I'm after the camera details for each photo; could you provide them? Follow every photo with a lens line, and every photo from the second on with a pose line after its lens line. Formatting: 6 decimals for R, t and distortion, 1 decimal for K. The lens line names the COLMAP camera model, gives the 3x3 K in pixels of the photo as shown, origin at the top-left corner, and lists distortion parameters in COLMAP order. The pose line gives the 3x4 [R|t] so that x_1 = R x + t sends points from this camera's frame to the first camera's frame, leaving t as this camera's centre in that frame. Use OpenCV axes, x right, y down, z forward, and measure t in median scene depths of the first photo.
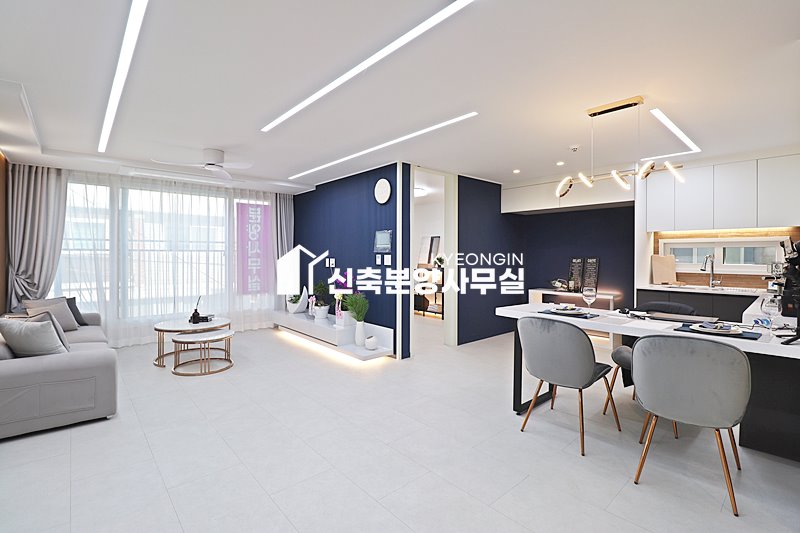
lens RADIAL K [[369.3, 0, 398.4], [0, 369.3, 263.1], [0, 0, 1]] dist [-0.007062, -0.005470]
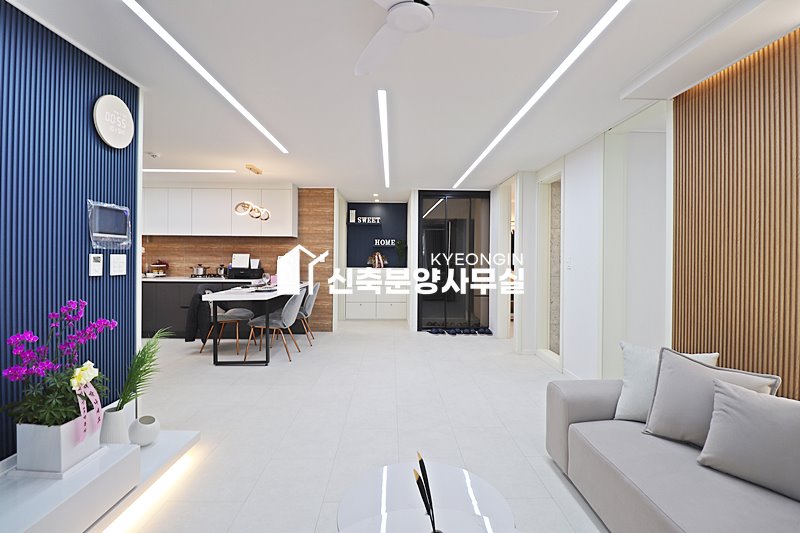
lens RADIAL K [[369.3, 0, 400.0], [0, 369.3, 257.6], [0, 0, 1]] dist [-0.007062, -0.005470]
pose [[-0.755283, -0.008004, 0.655350, -0.614716], [0.008325, 0.999728, 0.021806, -0.024939], [-0.655346, 0.021926, -0.755011, 1.072119]]
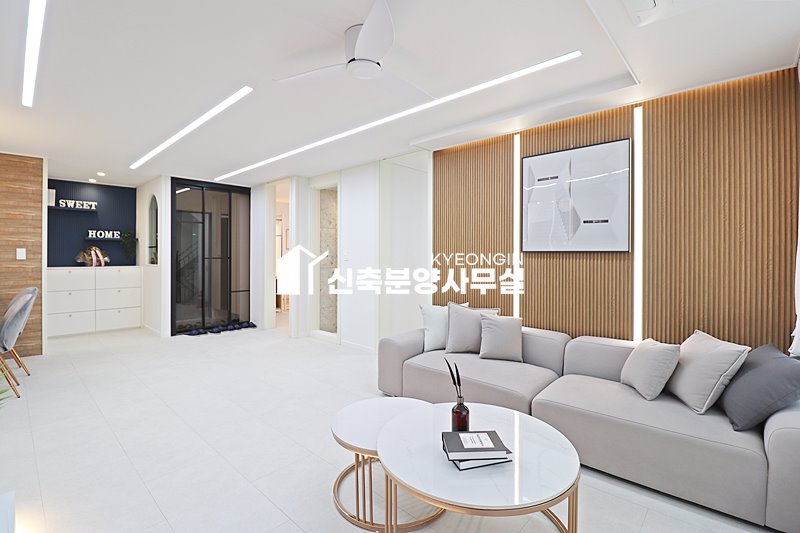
lens RADIAL K [[369.3, 0, 396.5], [0, 369.3, 253.1], [0, 0, 1]] dist [-0.007062, -0.005470]
pose [[-0.996560, -0.002351, -0.082846, -0.420275], [-0.003758, 0.999851, 0.016831, -0.017395], [0.082795, 0.017084, -0.996420, 1.248541]]
